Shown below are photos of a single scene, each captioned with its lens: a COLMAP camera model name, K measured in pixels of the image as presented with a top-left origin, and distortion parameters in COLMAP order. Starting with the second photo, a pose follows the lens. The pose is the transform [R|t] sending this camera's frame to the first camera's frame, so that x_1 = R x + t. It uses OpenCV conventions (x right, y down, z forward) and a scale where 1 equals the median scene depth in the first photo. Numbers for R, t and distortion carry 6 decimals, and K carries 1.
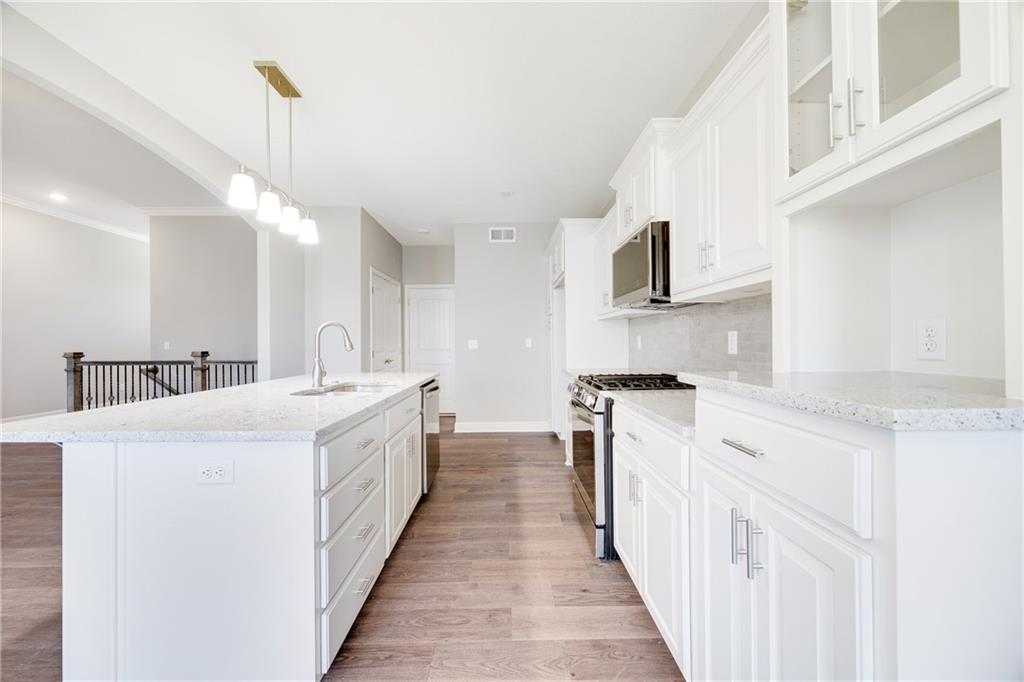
lens RADIAL K [[394.4, 0, 513.4], [0, 394.4, 341.2], [0, 0, 1]] dist [-0.000867, 0.000028]
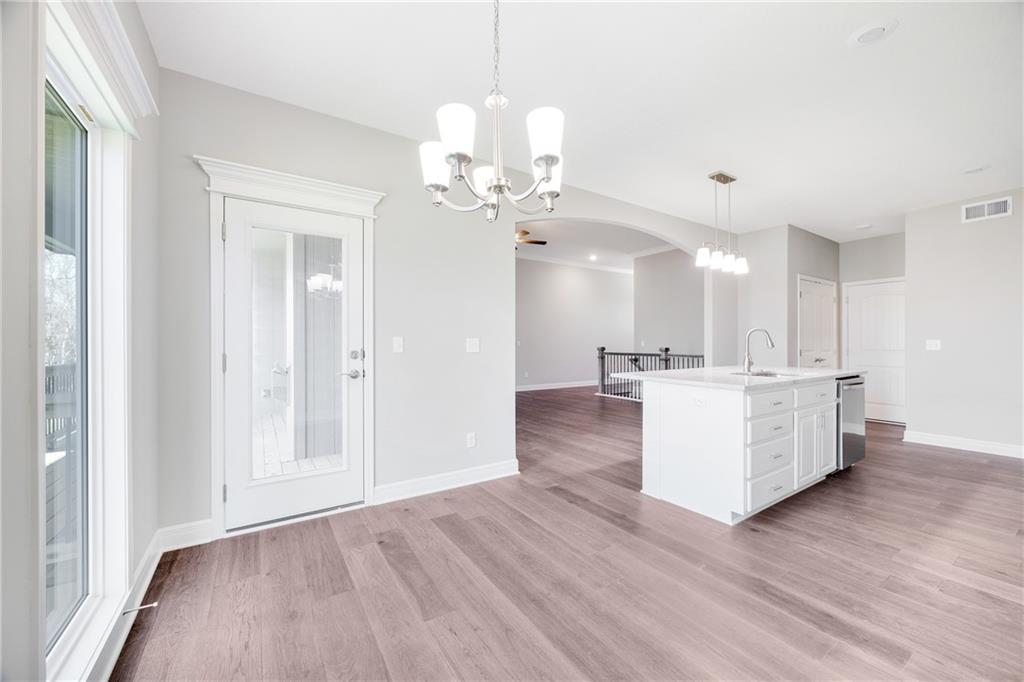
lens RADIAL K [[394.4, 0, 513.4], [0, 394.4, 341.2], [0, 0, 1]] dist [-0.000867, 0.000028]
pose [[0.538656, 0.002871, -0.842521, 0.240069], [-0.000315, 0.999995, 0.003206, -0.004437], [0.842526, -0.001461, 0.538654, -0.463763]]
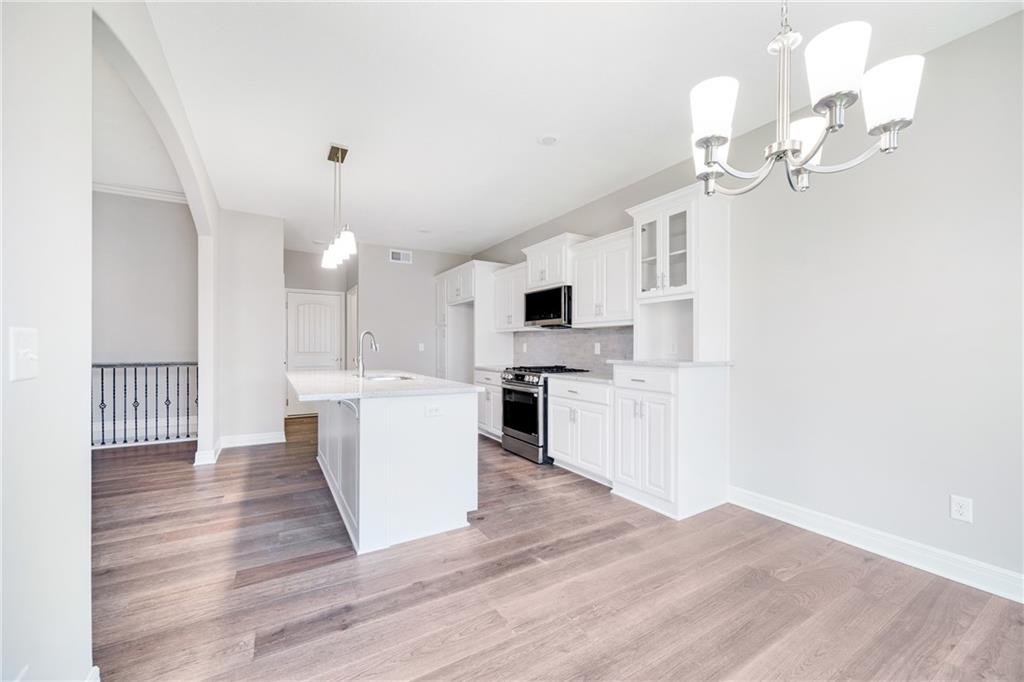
lens RADIAL K [[401.7, 0, 518.9], [0, 401.7, 347.2], [0, 0, 1]] dist [-0.000037, 0.000116]
pose [[0.859399, 0.009935, 0.511209, -0.621215], [-0.011963, 0.999928, 0.000679, 0.000081], [-0.511166, -0.006699, 0.859456, -0.424917]]
